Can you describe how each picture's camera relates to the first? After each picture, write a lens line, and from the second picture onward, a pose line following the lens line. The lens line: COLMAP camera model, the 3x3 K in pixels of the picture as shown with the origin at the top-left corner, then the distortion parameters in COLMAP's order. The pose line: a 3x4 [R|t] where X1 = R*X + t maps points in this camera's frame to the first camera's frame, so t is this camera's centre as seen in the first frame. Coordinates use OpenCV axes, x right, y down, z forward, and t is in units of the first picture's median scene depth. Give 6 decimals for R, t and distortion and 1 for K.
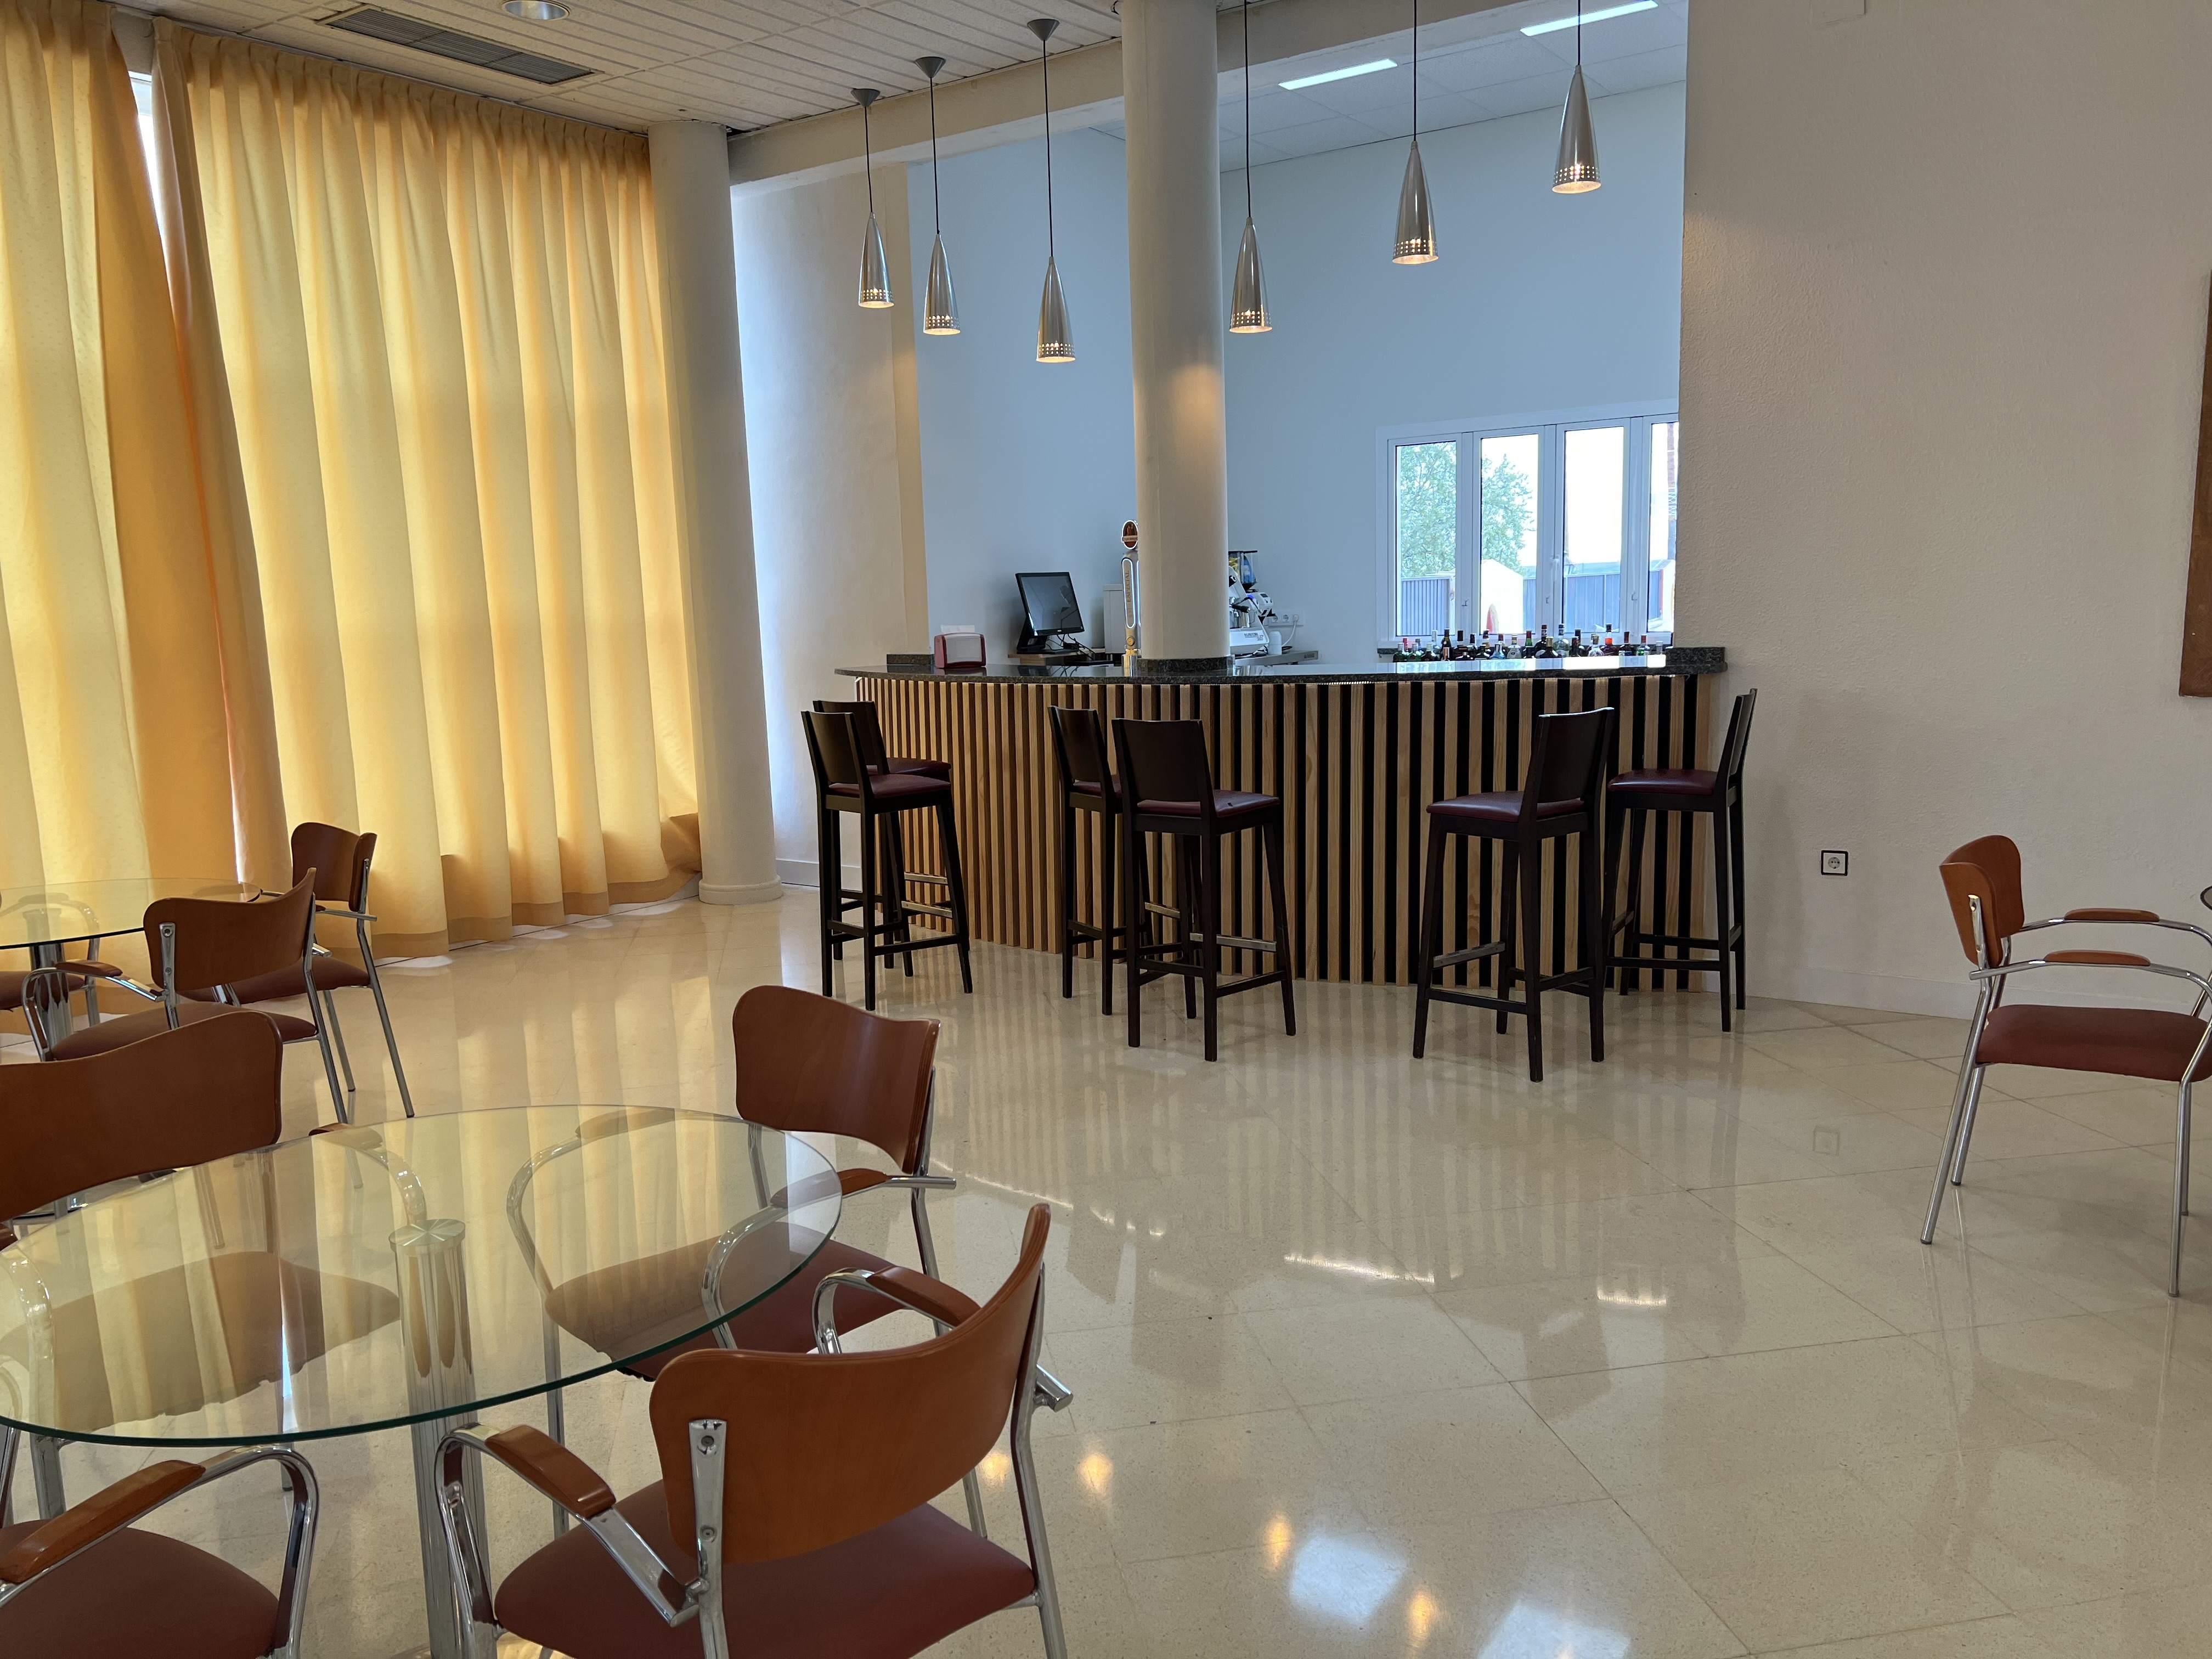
lens RADIAL K [[1675.6, 0, 1099.1], [0, 1675.6, 831.3], [0, 0, 1]] dist [0.075739, -0.087037]
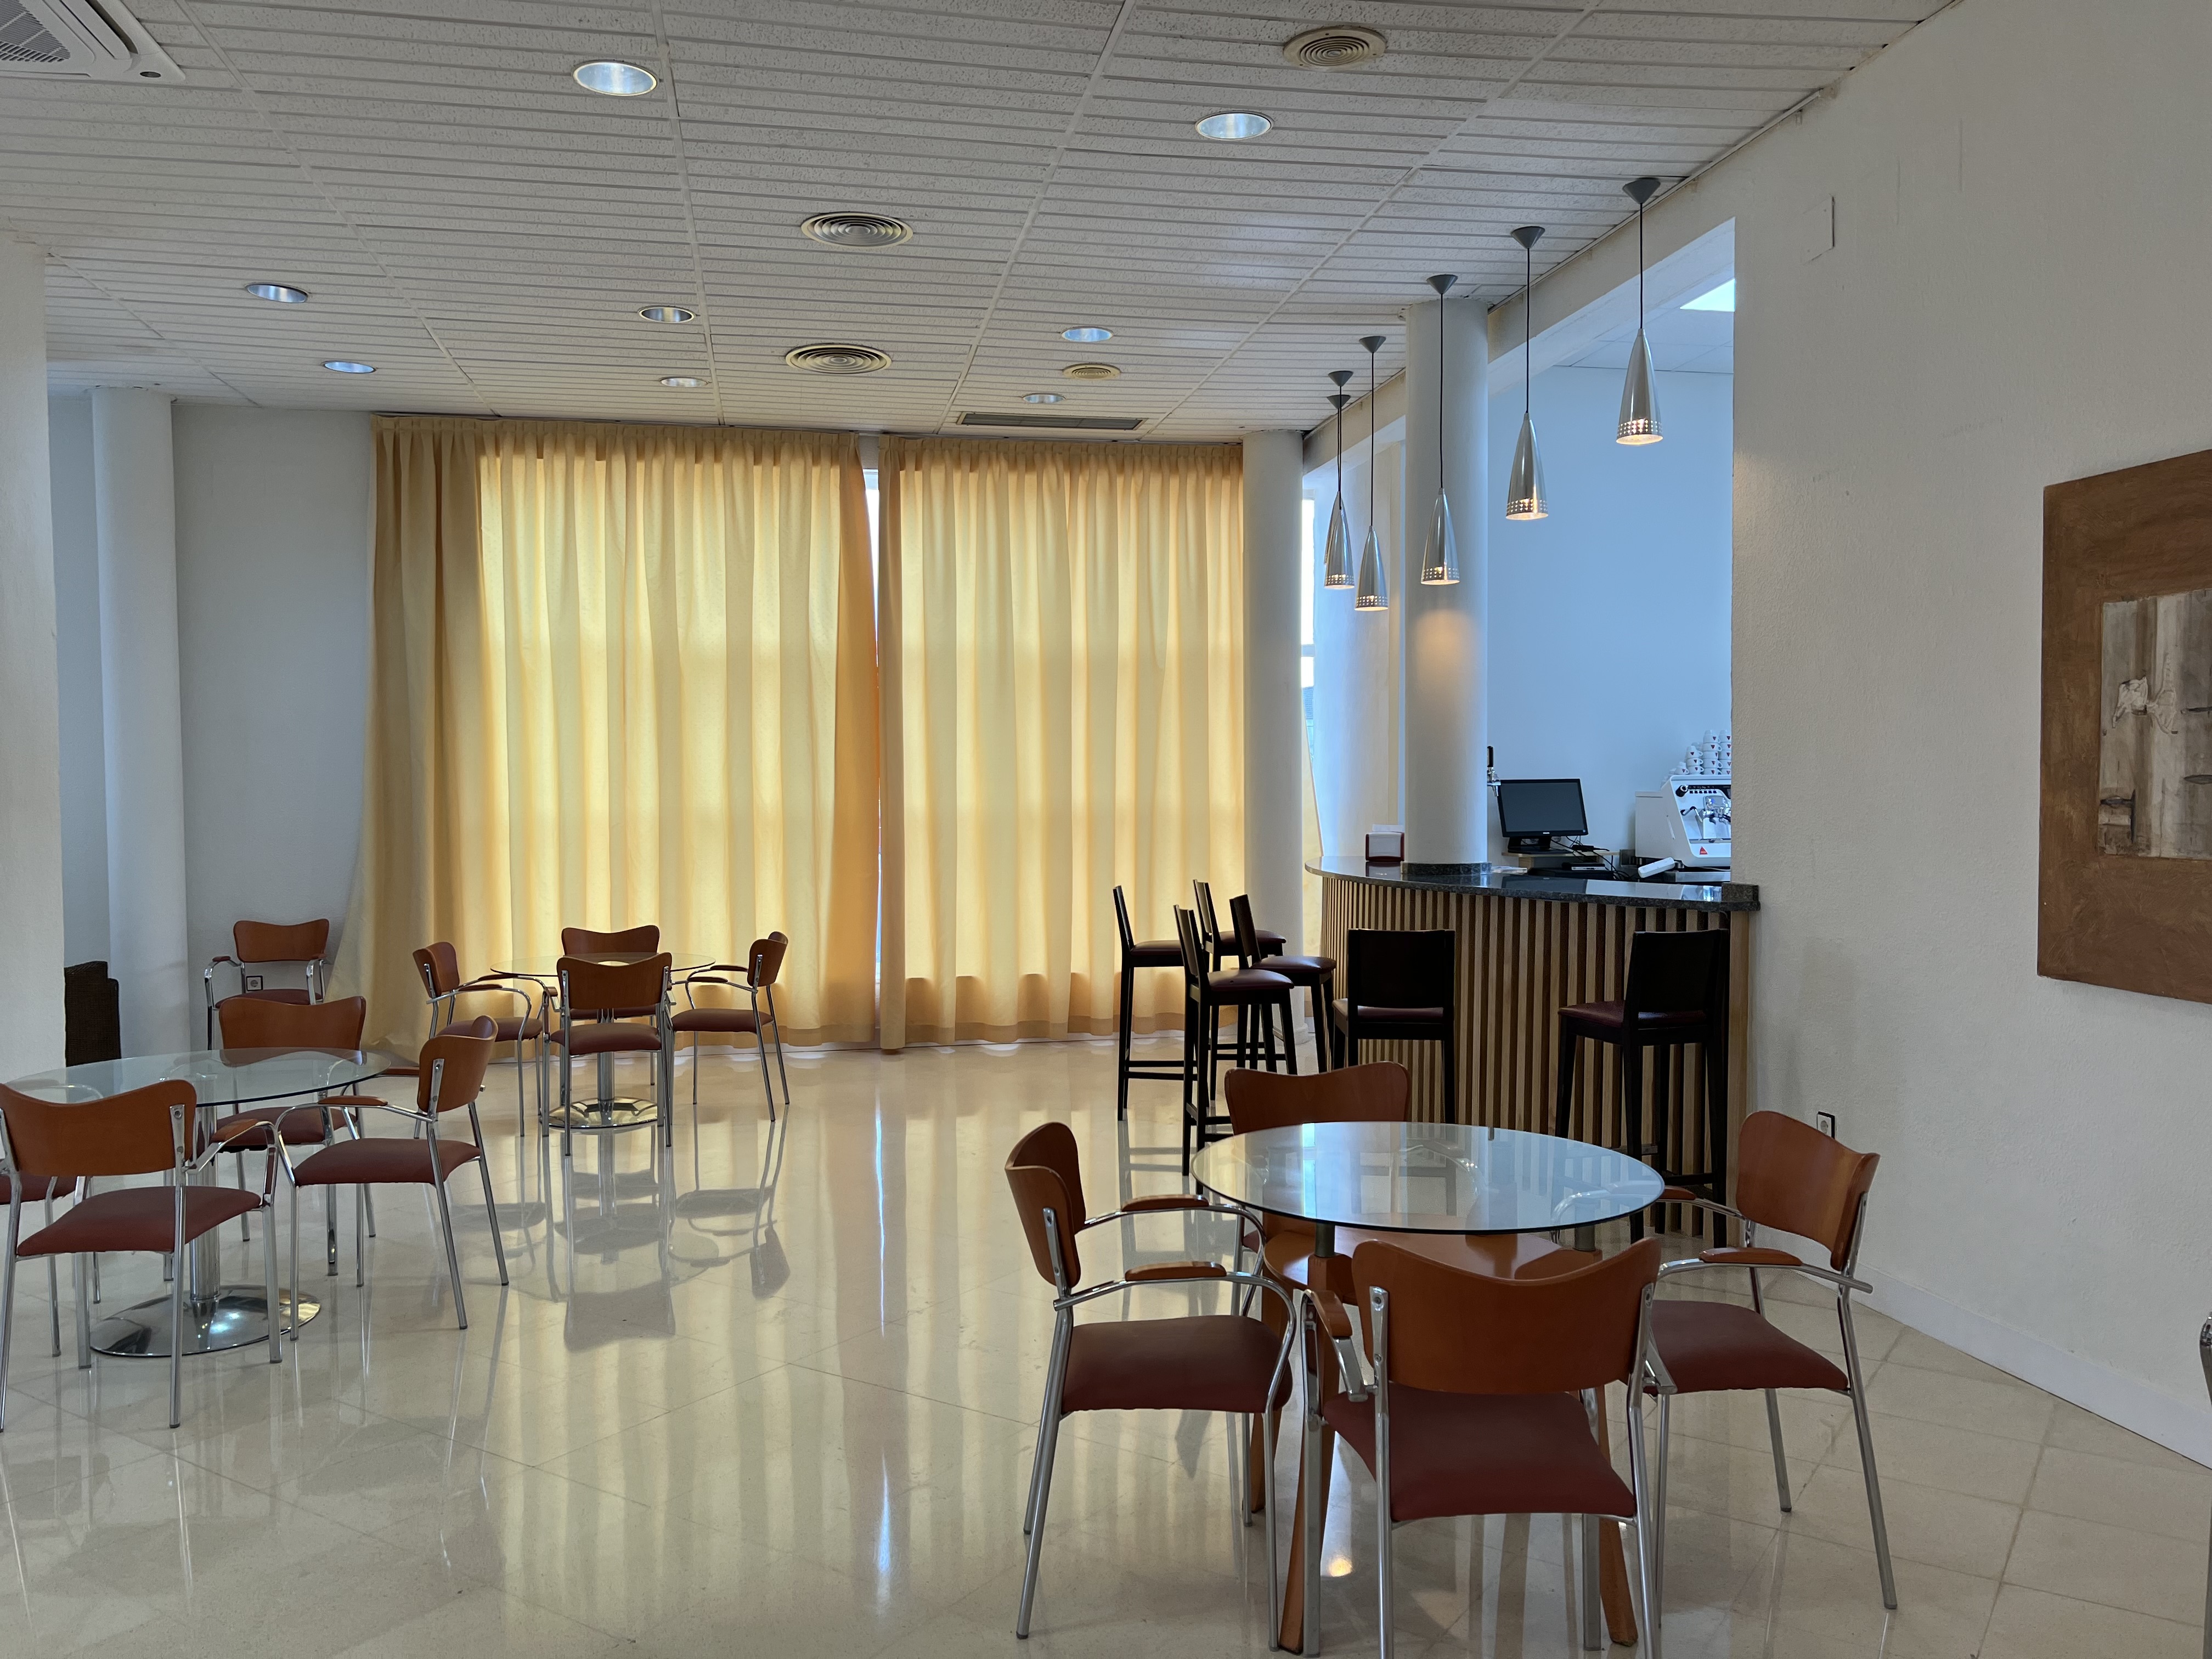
lens RADIAL K [[1675.6, 0, 1099.1], [0, 1675.6, 831.3], [0, 0, 1]] dist [0.075739, -0.087037]
pose [[0.707746, 0.046393, -0.704942, 1.050861], [-0.119320, 0.991356, -0.054552, -0.056894], [0.696318, 0.122723, 0.707164, 0.075254]]
